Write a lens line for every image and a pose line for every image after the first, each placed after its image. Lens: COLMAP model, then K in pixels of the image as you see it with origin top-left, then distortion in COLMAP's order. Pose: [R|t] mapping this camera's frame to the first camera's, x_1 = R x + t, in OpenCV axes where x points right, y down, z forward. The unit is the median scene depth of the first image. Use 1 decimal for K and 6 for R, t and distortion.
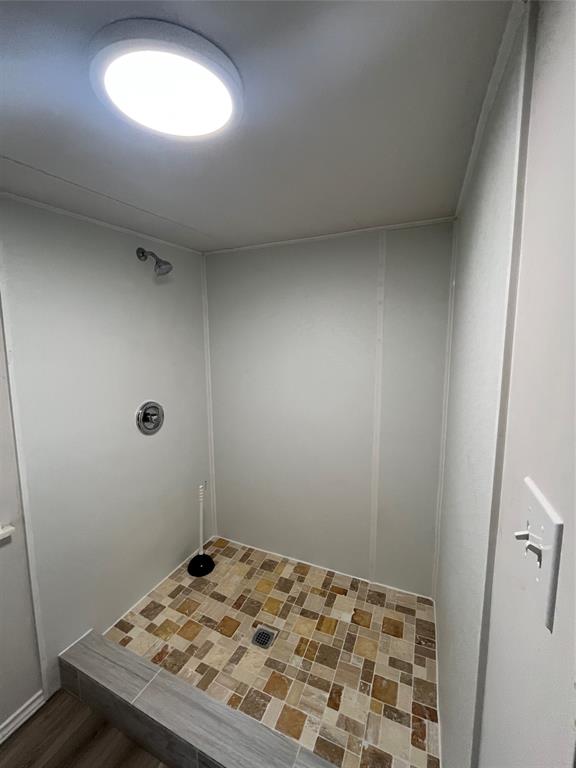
lens RADIAL K [[310.7, 0, 290.6], [0, 310.7, 382.8], [0, 0, 1]] dist [-0.004585, 0.000924]
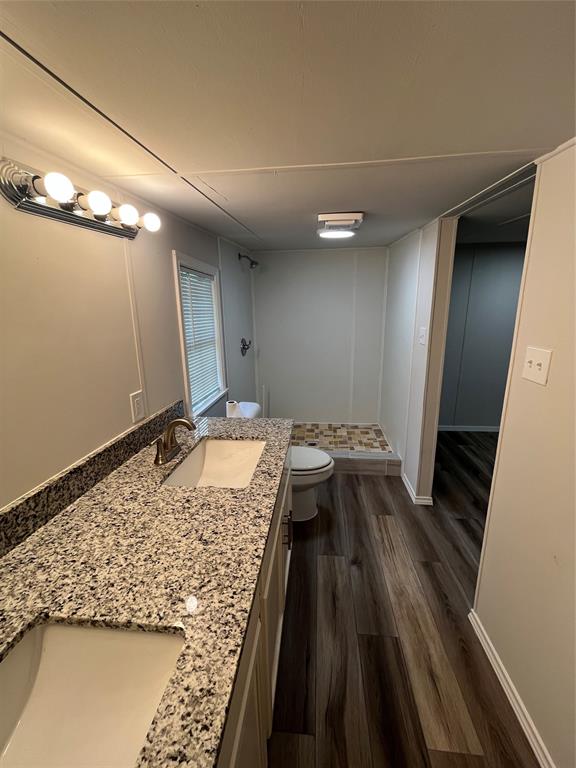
lens RADIAL K [[310.7, 0, 289.1], [0, 310.7, 383.5], [0, 0, 1]] dist [-0.004585, 0.000924]
pose [[0.953045, -0.078739, 0.292415, -0.807496], [0.044250, 0.991451, 0.122748, 0.120198], [-0.299580, -0.104045, 0.948381, -0.923917]]
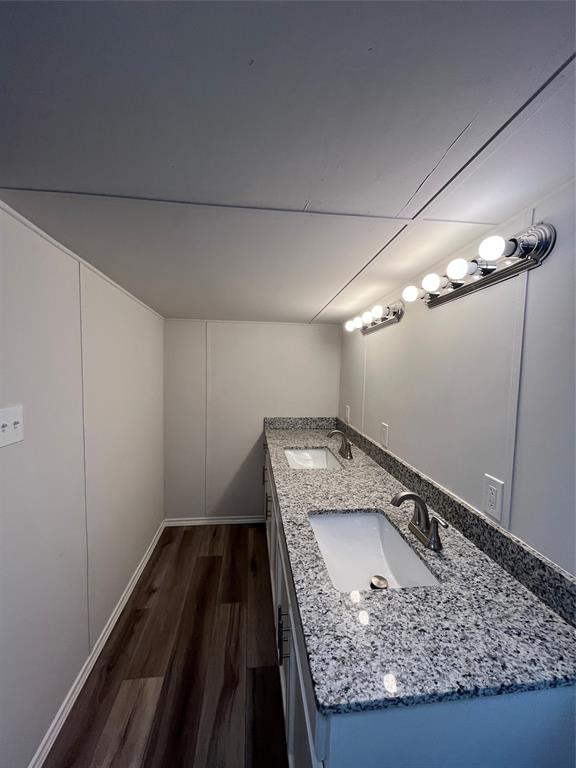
lens RADIAL K [[310.7, 0, 289.3], [0, 310.7, 383.0], [0, 0, 1]] dist [-0.004585, 0.000924]
pose [[-0.865179, 0.022011, -0.500981, 0.452408], [-0.072600, 0.983013, 0.168568, -0.258812], [0.496181, 0.182212, -0.848884, 2.041230]]
